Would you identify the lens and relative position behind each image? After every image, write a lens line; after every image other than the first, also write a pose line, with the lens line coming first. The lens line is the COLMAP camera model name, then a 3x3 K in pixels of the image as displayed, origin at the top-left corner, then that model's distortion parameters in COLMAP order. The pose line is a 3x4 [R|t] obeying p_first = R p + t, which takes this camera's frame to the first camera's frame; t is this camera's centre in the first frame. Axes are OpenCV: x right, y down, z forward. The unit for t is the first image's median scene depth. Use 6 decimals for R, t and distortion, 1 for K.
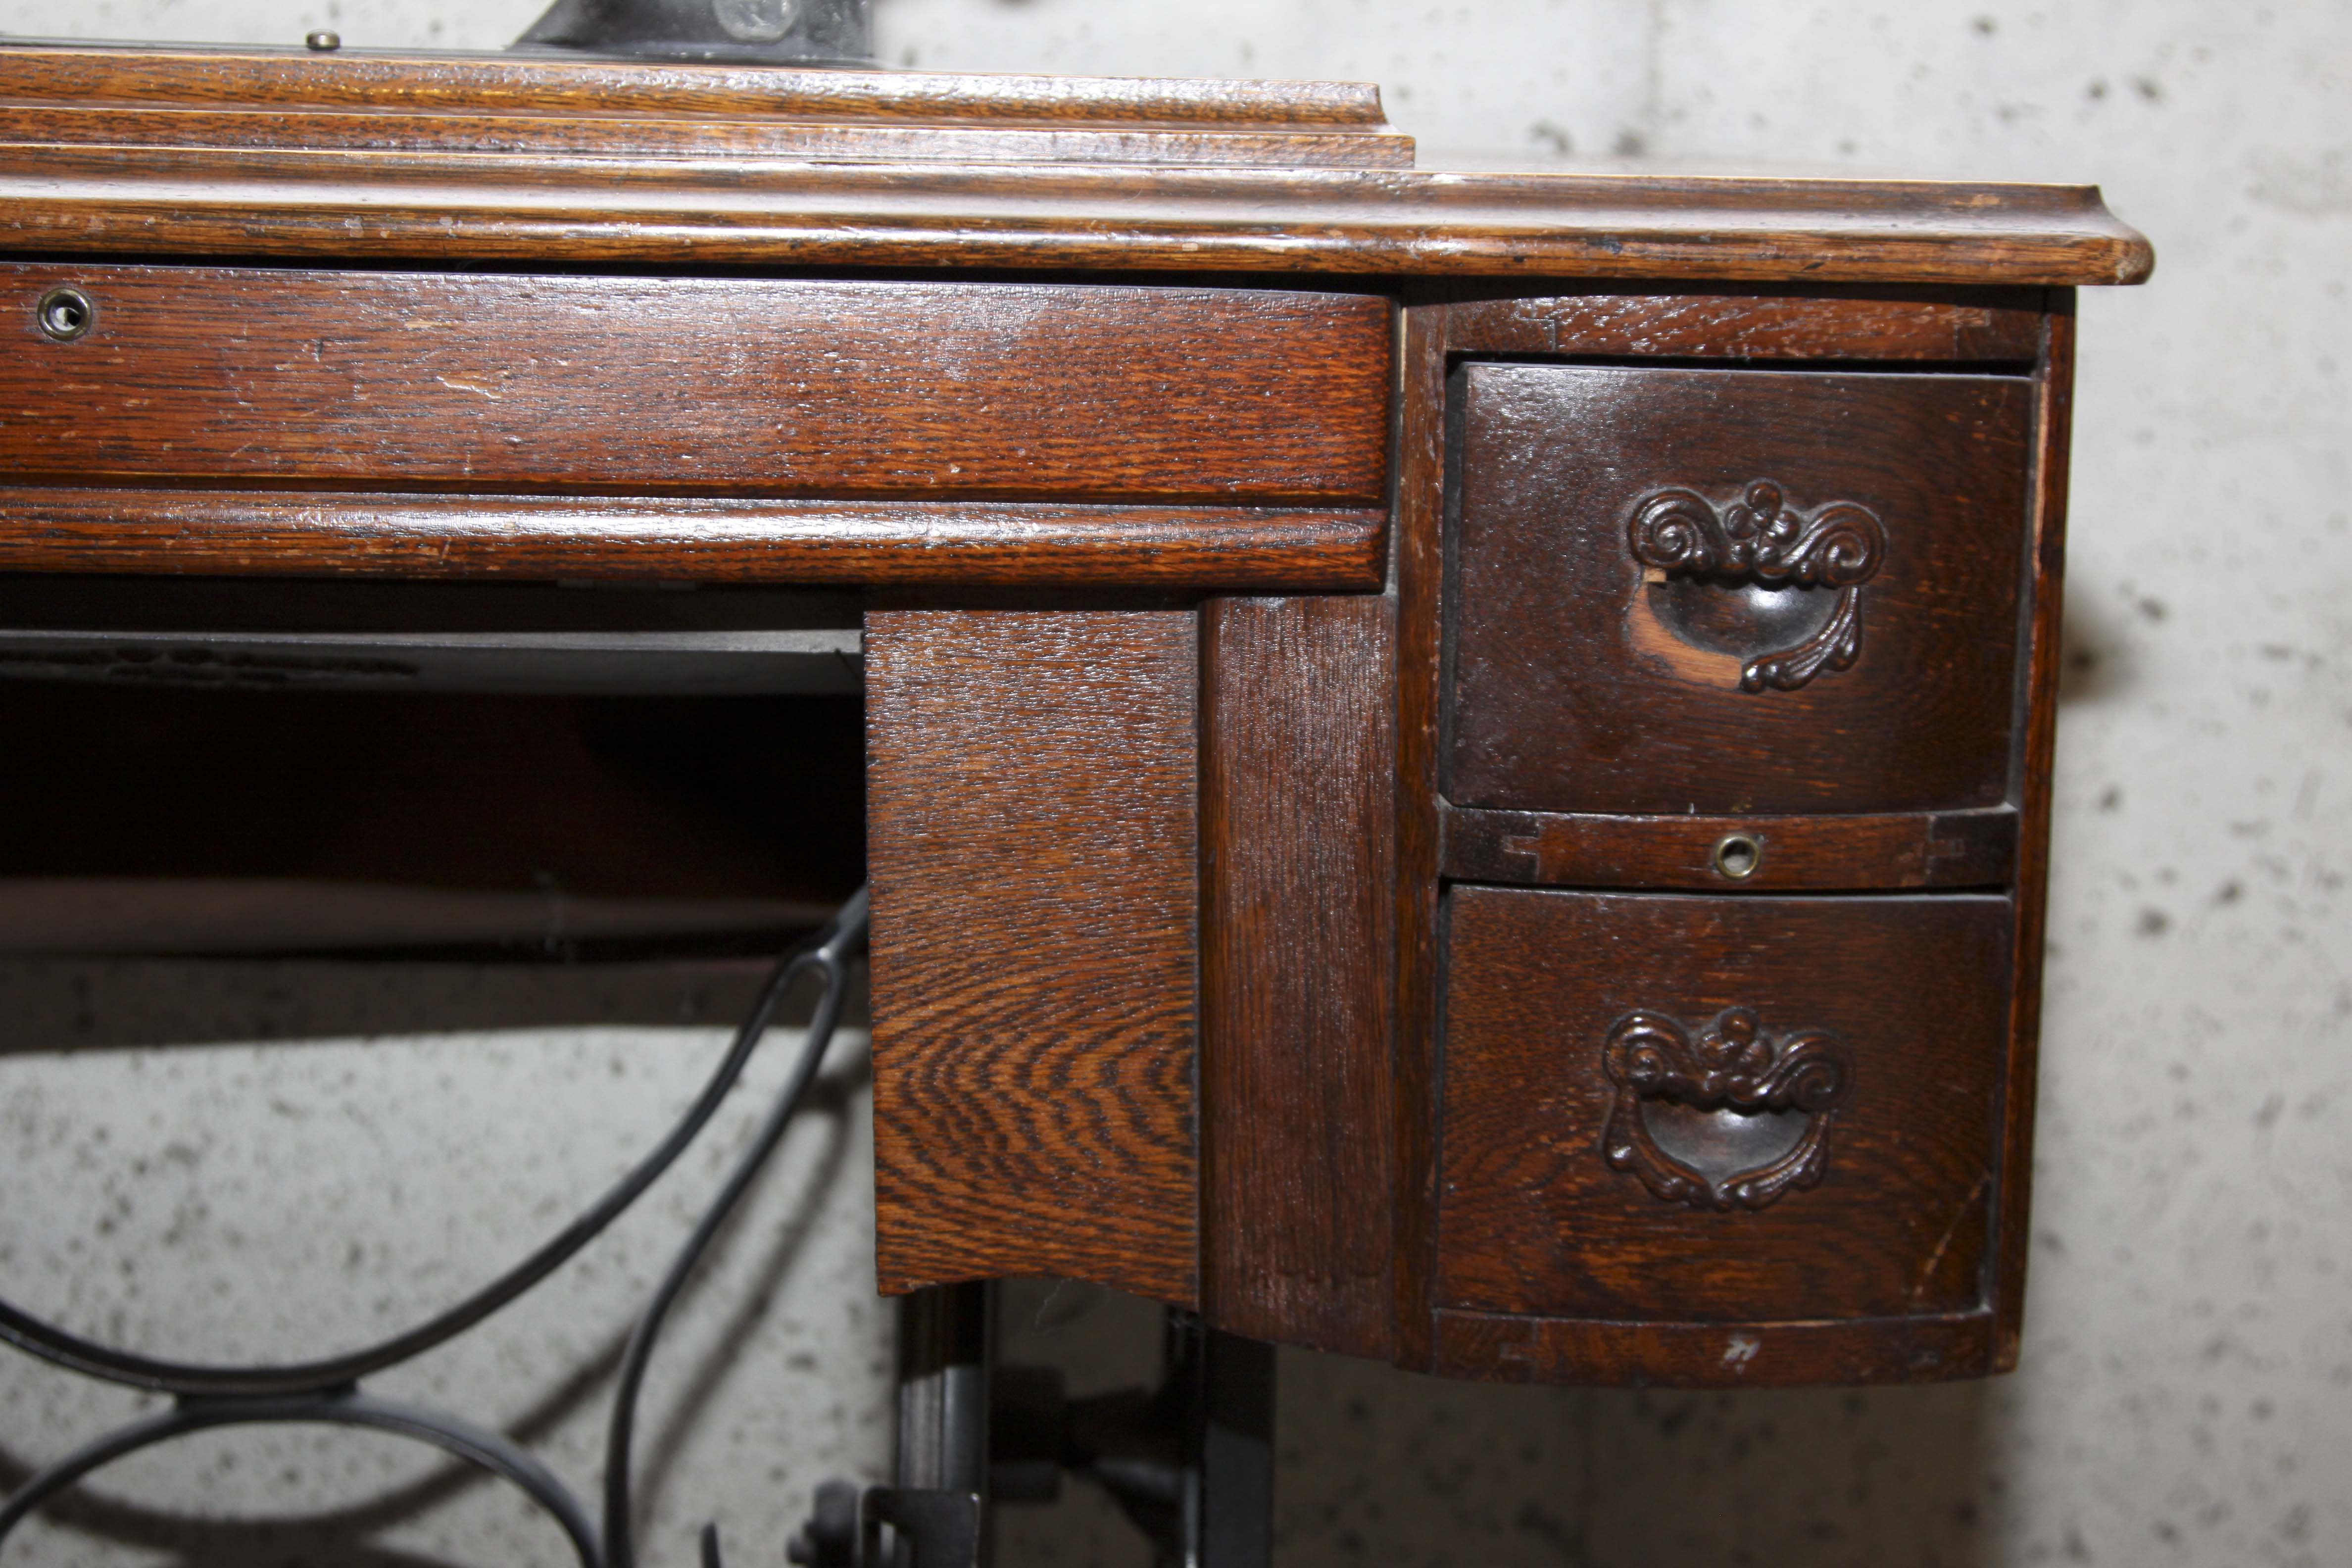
lens RADIAL K [[3792.4, 0, 1024.7], [0, 3792.4, 770.7], [0, 0, 1]] dist [0.005300, 0.000000]
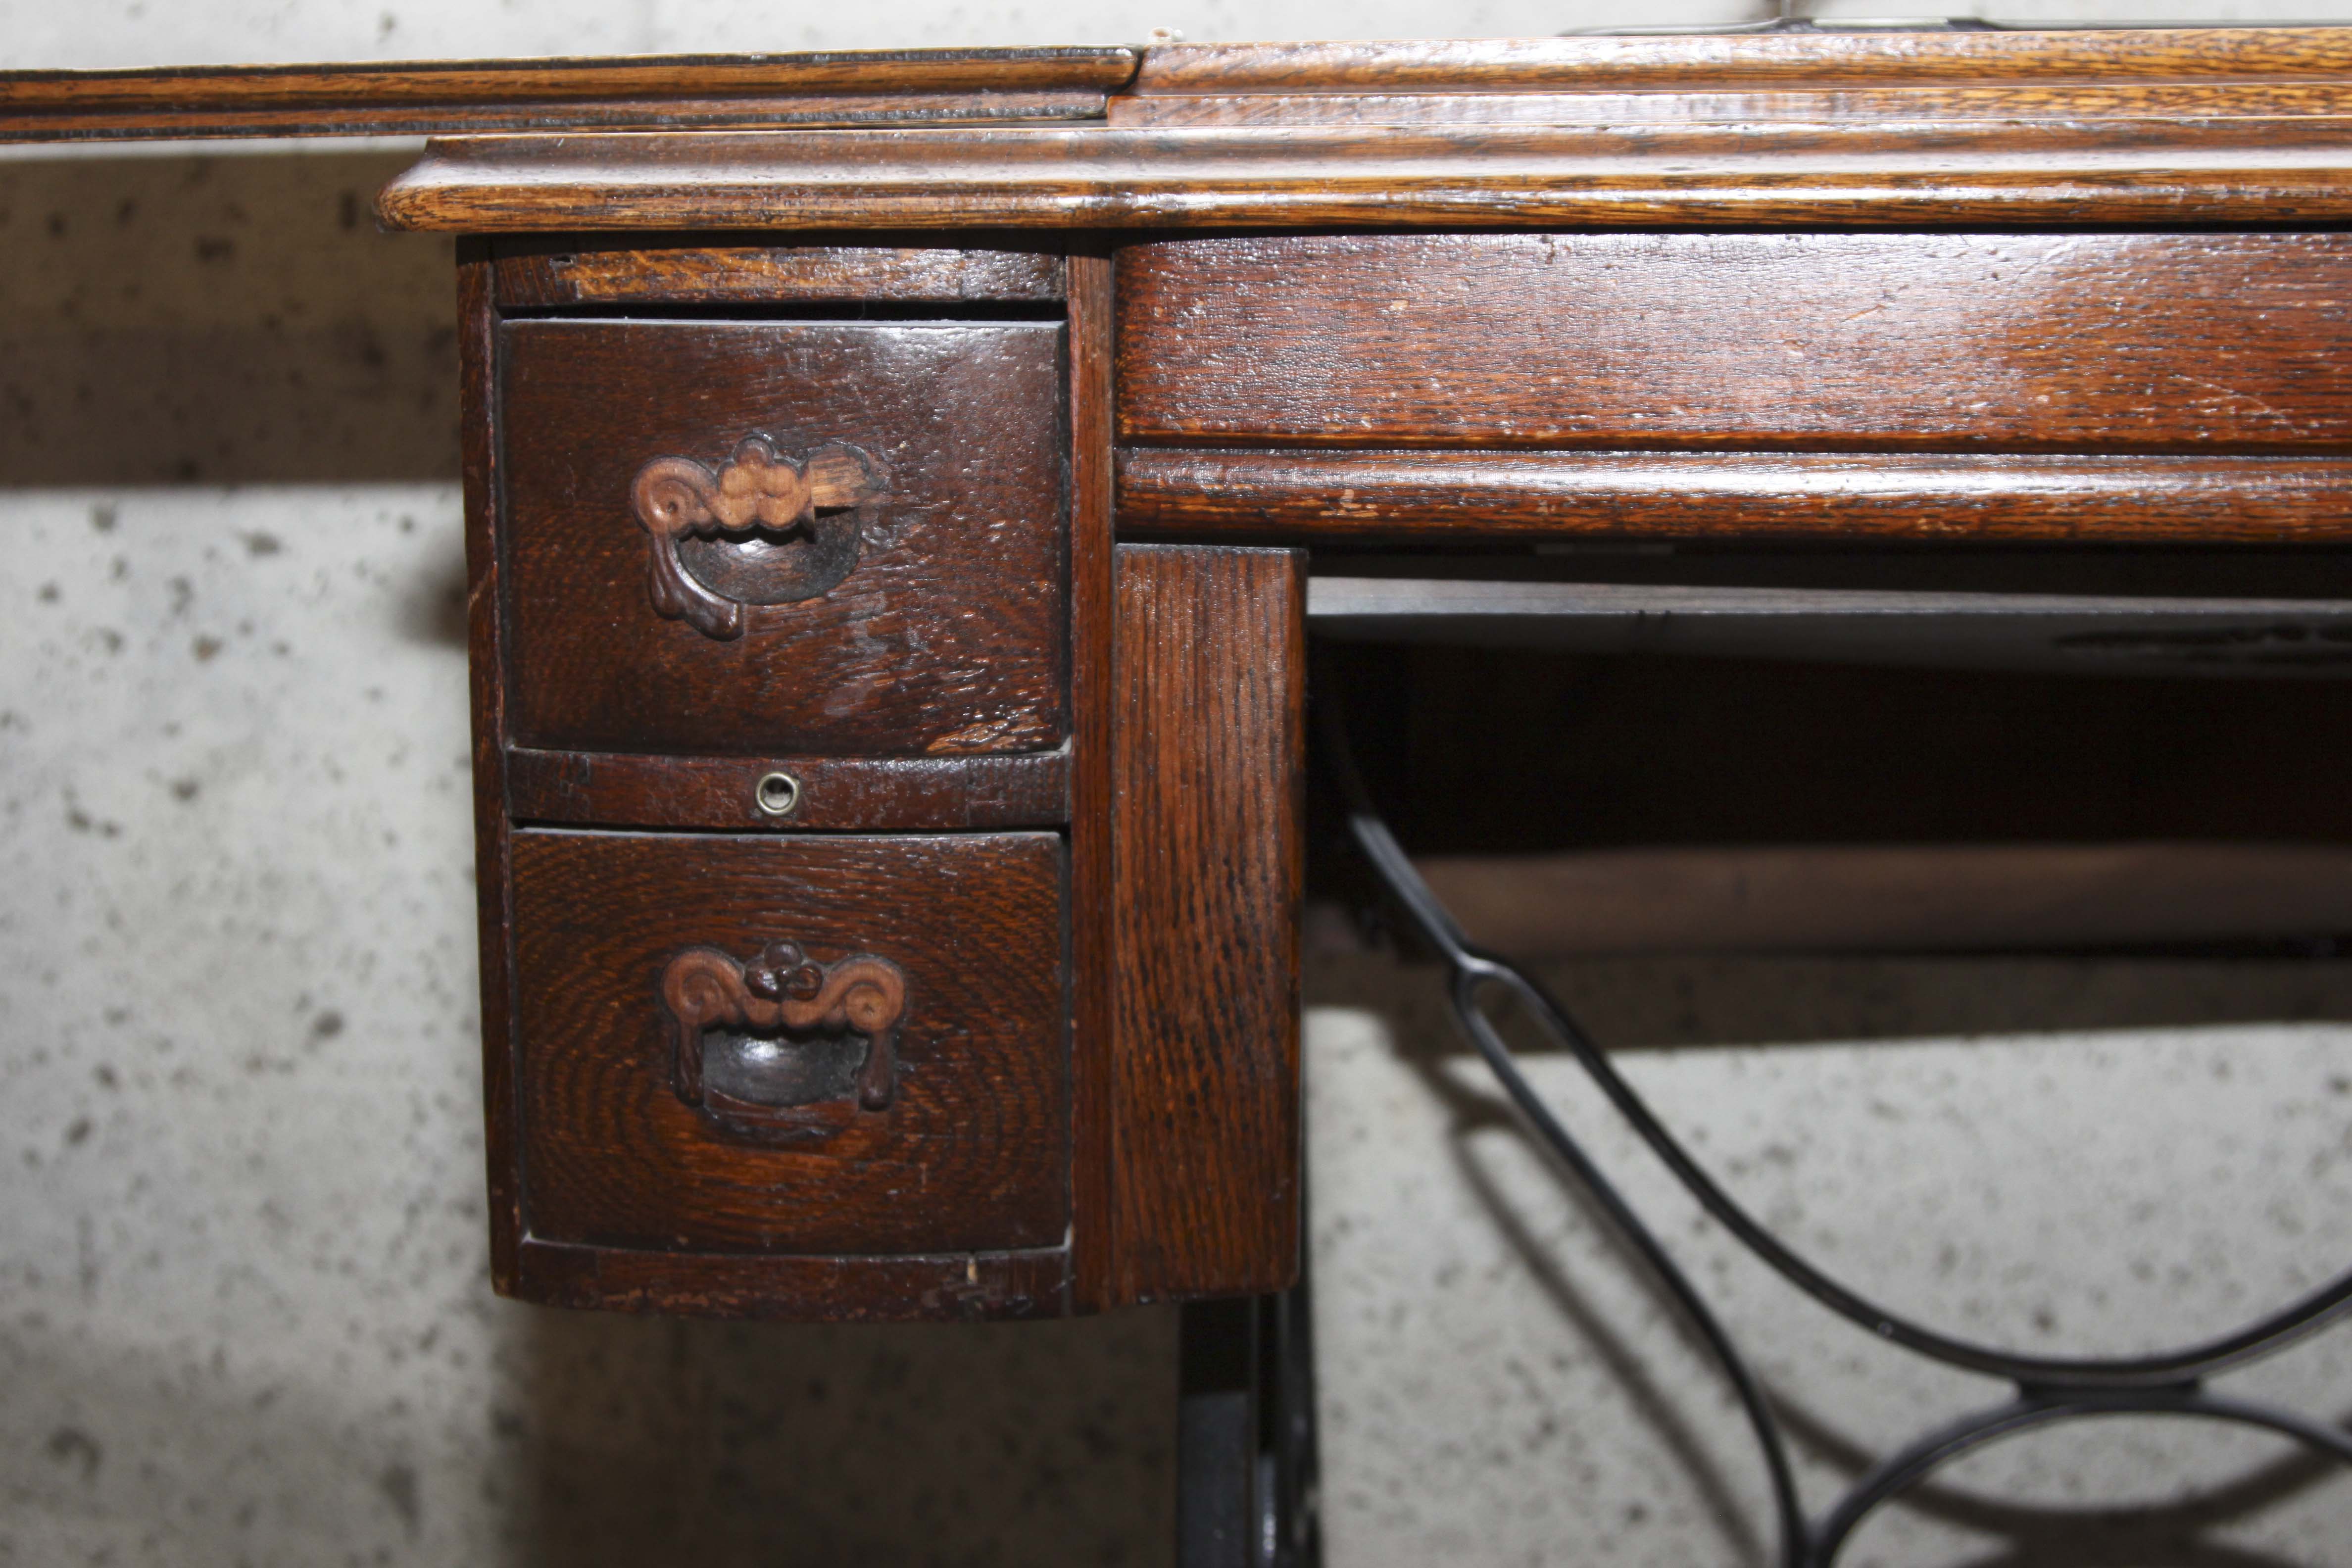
lens RADIAL K [[3792.4, 0, 1215.7], [0, 3792.4, 785.9], [0, 0, 1]] dist [0.005300, 0.000000]
pose [[0.991767, -0.002028, -0.128043, -0.302360], [0.001194, 0.999978, -0.006587, 0.012347], [0.128054, 0.006380, 0.991747, -0.022305]]
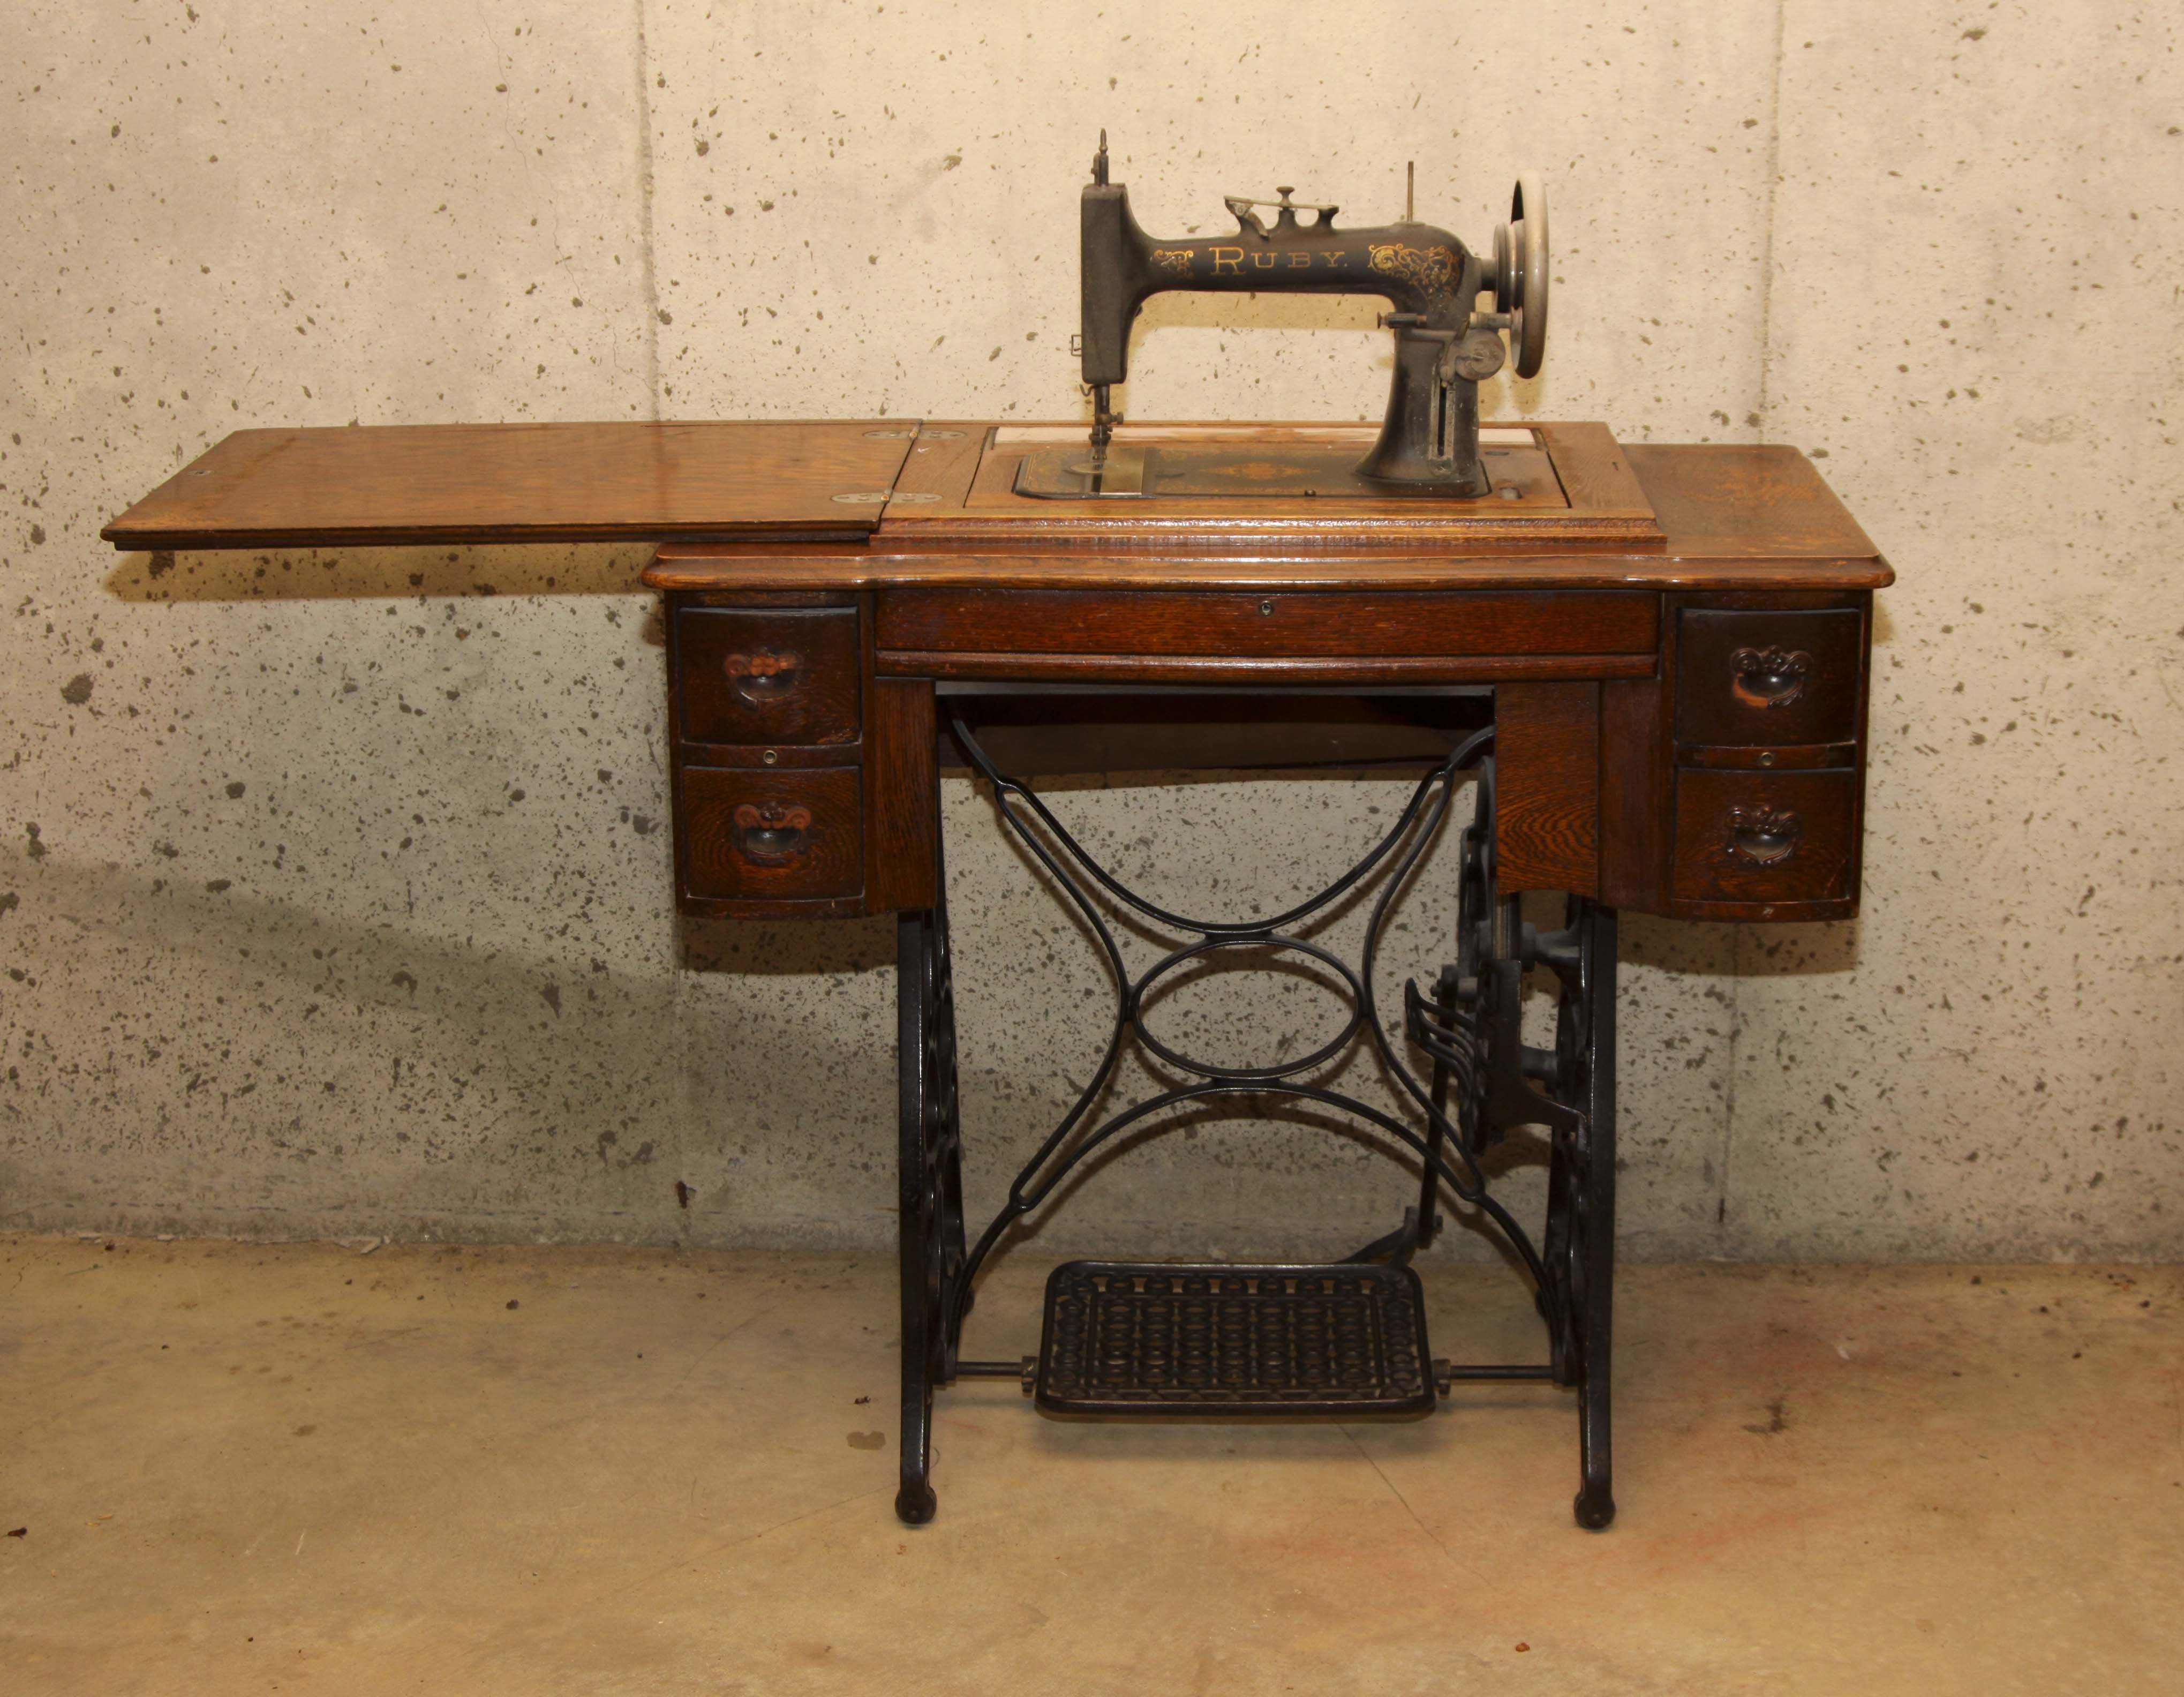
lens RADIAL K [[3783.6, 0, 1144.9], [0, 3783.6, 863.9], [0, 0, 1]] dist [0.002553, 0.000000]
pose [[0.998095, -0.004686, -0.061512, -0.093313], [0.012256, 0.992298, 0.123269, -0.225337], [0.060461, -0.123788, 0.990465, -1.718033]]
